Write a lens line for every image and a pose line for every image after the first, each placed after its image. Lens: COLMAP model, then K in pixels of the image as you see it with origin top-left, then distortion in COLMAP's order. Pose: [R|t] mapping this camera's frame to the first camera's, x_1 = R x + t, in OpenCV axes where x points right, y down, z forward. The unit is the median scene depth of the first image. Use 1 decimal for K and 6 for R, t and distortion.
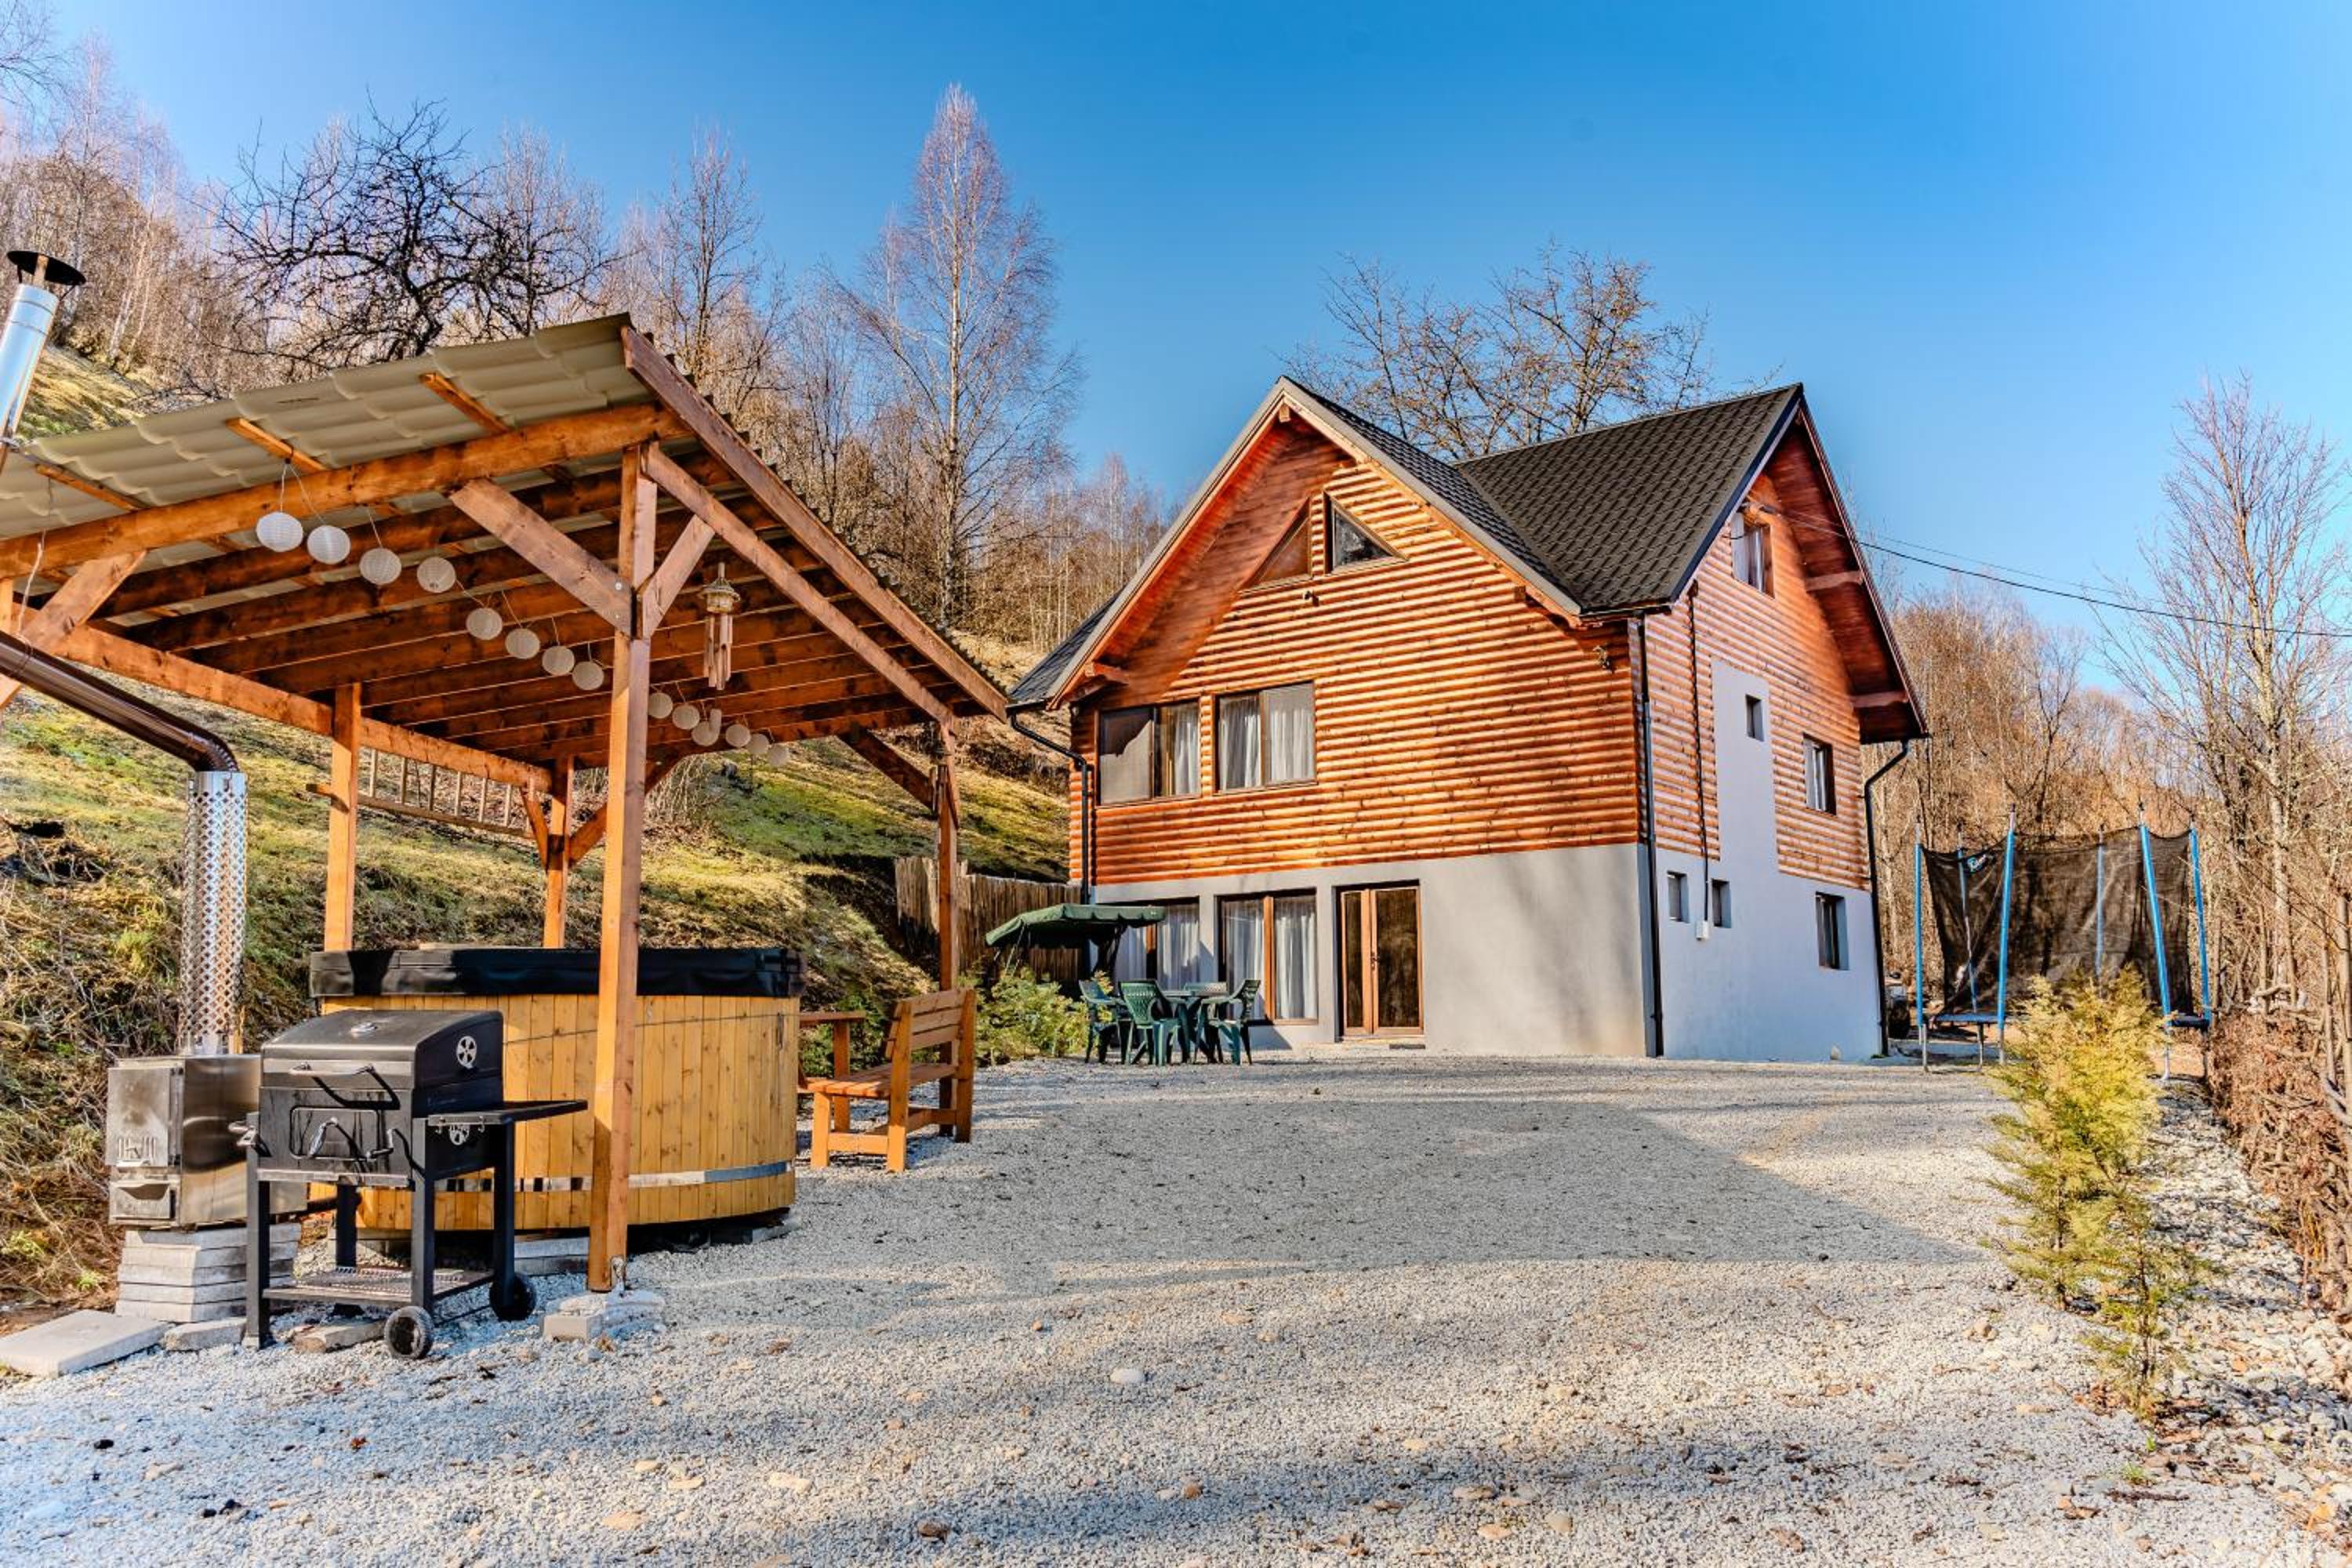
lens RADIAL K [[1762.7, 0, 1176.0], [0, 1762.7, 784.0], [0, 0, 1]] dist [0.002698, -0.001398]
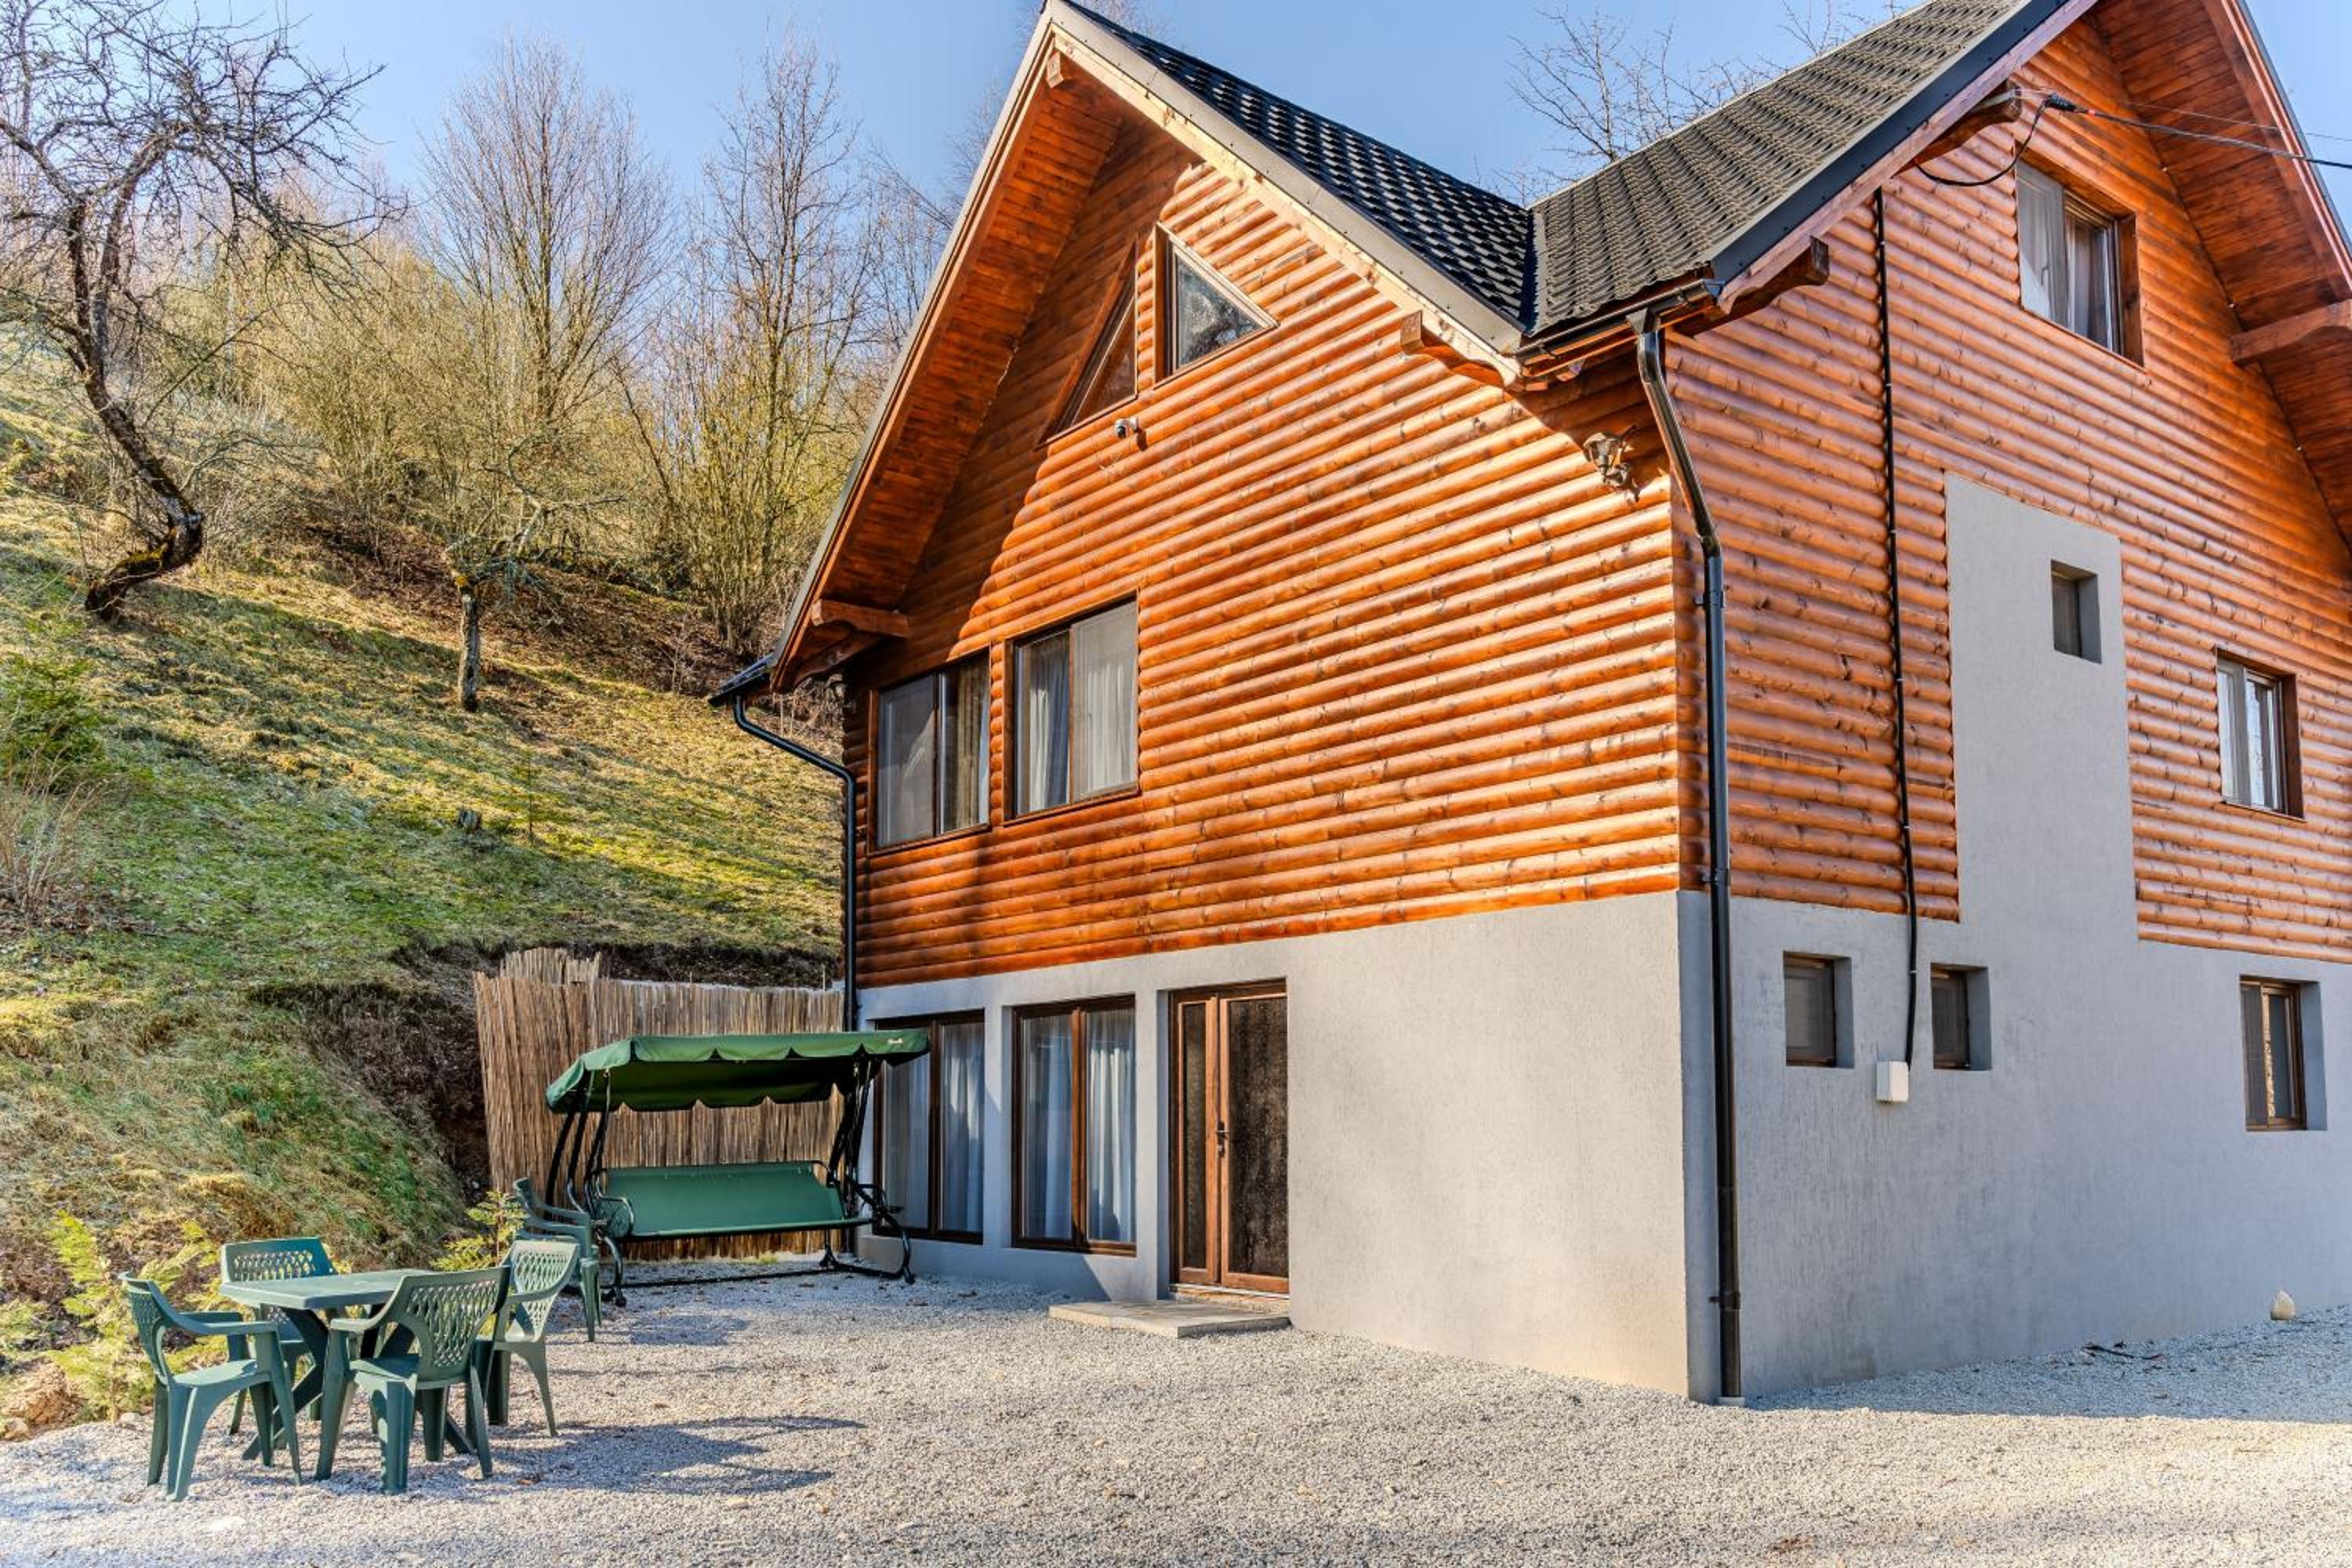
lens RADIAL K [[1848.8, 0, 1174.5], [0, 1848.8, 953.1], [0, 0, 1]] dist [0.017836, -0.011459]
pose [[0.968758, -0.021979, -0.247031, 0.229650], [0.036930, 0.997745, 0.056053, 0.017203], [0.245242, -0.063424, 0.967385, 0.488368]]
